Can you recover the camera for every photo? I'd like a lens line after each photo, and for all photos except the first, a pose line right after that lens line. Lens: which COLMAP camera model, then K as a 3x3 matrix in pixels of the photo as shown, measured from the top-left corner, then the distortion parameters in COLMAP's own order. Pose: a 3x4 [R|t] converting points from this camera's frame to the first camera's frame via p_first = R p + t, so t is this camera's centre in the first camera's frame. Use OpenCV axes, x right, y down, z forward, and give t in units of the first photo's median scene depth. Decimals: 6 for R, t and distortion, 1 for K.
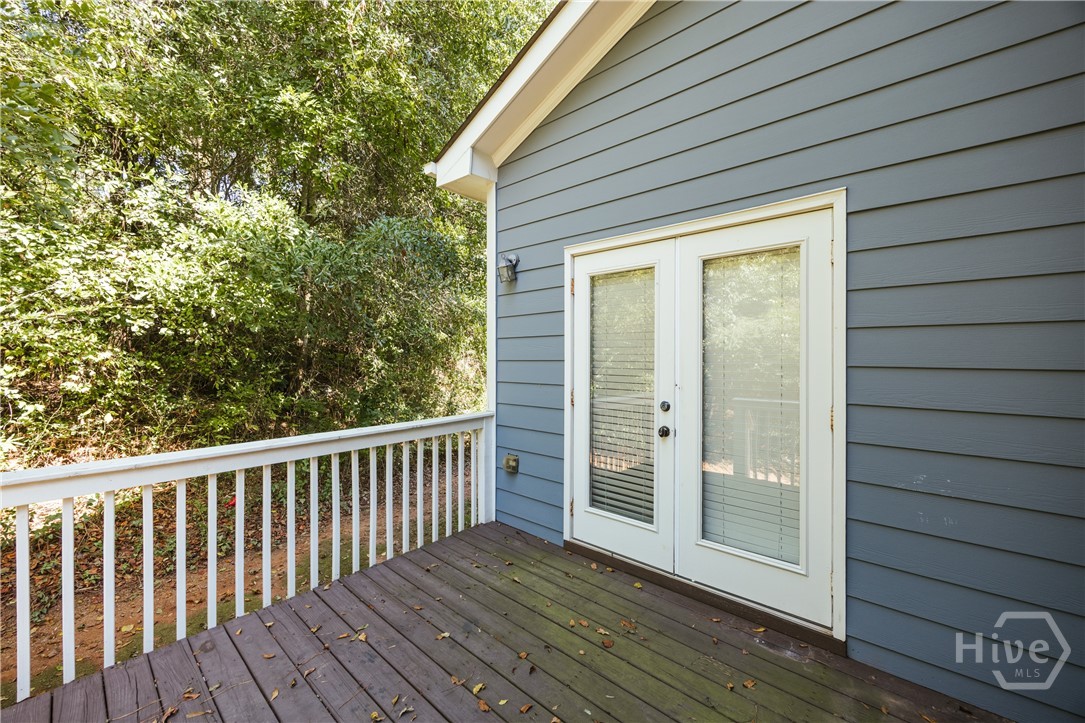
lens RADIAL K [[423.6, 0, 542.5], [0, 423.6, 361.5], [0, 0, 1]] dist [0.000405, 0.000026]
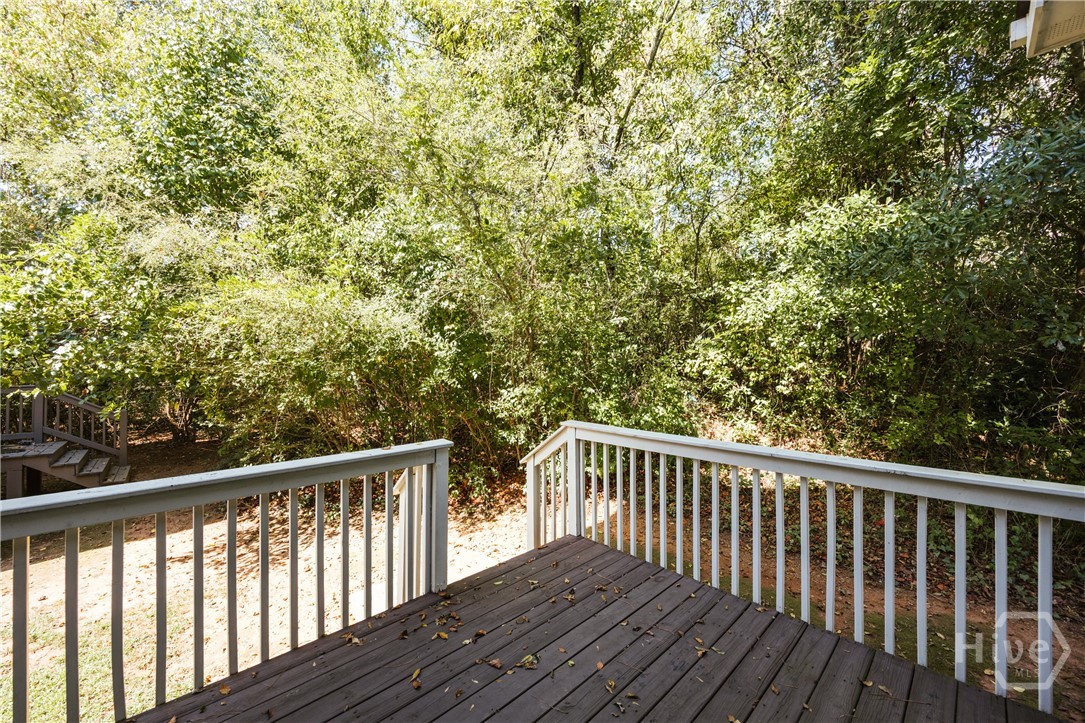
lens RADIAL K [[423.6, 0, 542.5], [0, 423.6, 361.5], [0, 0, 1]] dist [0.000405, 0.000026]
pose [[-0.078053, -0.009194, -0.996907, 0.384169], [-0.017093, 0.999823, -0.007883, -0.006509], [0.996803, 0.016424, -0.078197, 0.455853]]
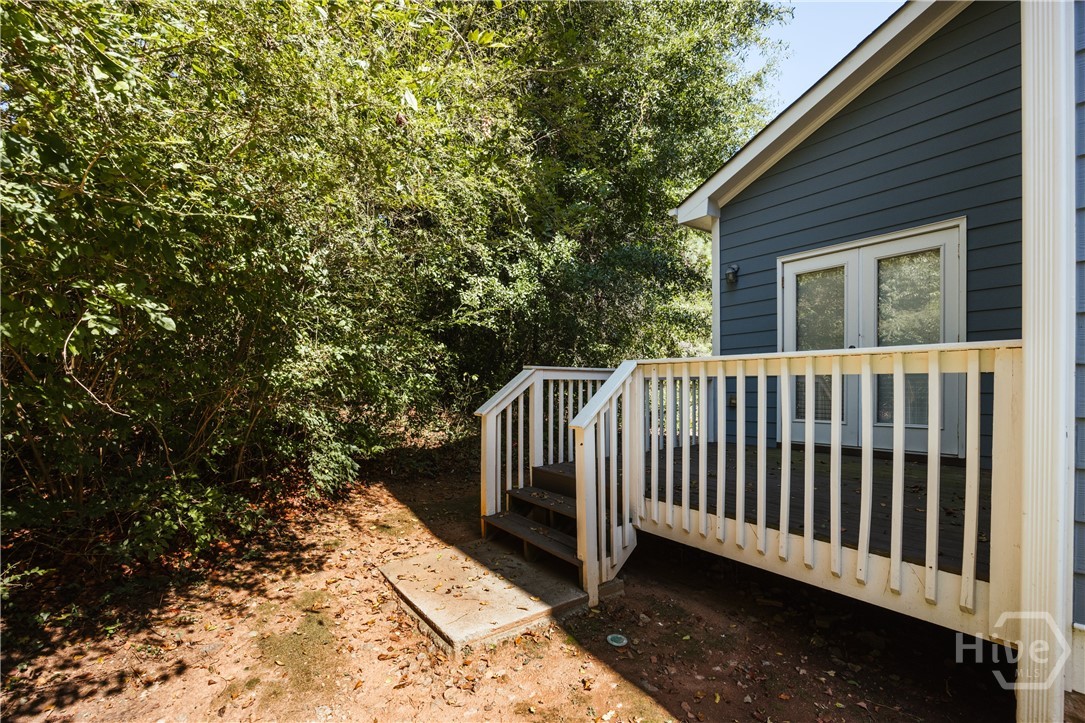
lens RADIAL K [[474.0, 0, 543.6], [0, 474.0, 396.1], [0, 0, 1]] dist [0.000342, 0.000034]
pose [[0.978393, -0.003274, -0.206729, -0.397934], [0.005007, 0.999957, 0.007862, 0.209740], [0.206695, -0.008727, 0.978367, -0.842251]]
